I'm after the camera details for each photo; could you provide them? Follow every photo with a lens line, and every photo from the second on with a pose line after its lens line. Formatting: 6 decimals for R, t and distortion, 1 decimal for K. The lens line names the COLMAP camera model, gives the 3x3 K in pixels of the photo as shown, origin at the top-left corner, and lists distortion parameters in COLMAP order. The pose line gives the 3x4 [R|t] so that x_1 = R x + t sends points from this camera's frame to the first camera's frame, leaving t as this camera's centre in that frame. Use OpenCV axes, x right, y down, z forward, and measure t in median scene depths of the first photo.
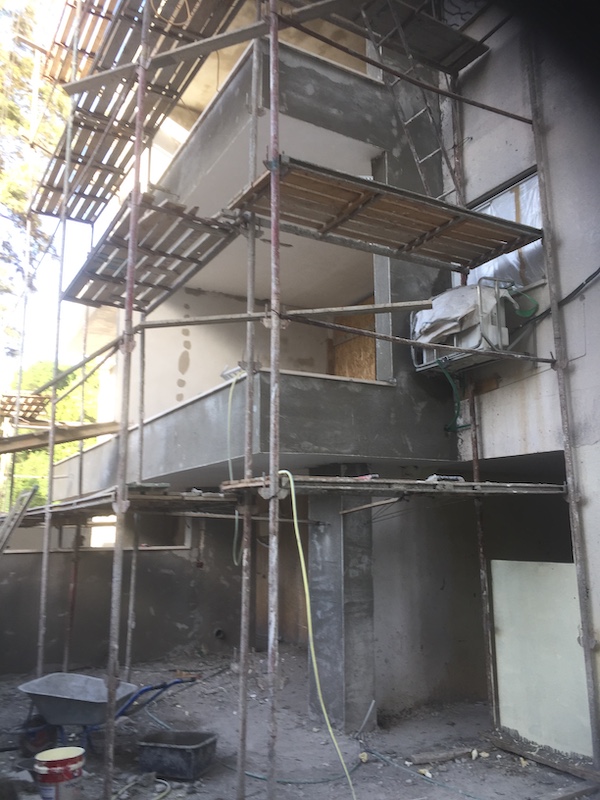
lens RADIAL K [[682.9, 0, 300.0], [0, 682.9, 400.0], [0, 0, 1]] dist [0.048265, -0.106368]
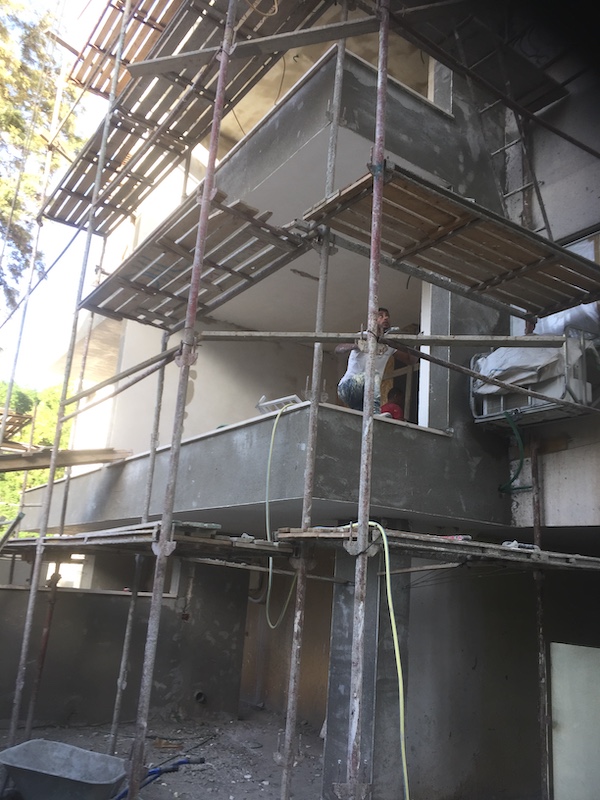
lens RADIAL K [[682.9, 0, 300.0], [0, 682.9, 400.0], [0, 0, 1]] dist [0.048265, -0.106368]
pose [[0.993792, 0.095673, 0.056783, -0.120068], [-0.091293, 0.992974, -0.075290, 0.018688], [-0.063588, 0.069639, 0.995544, 0.115802]]
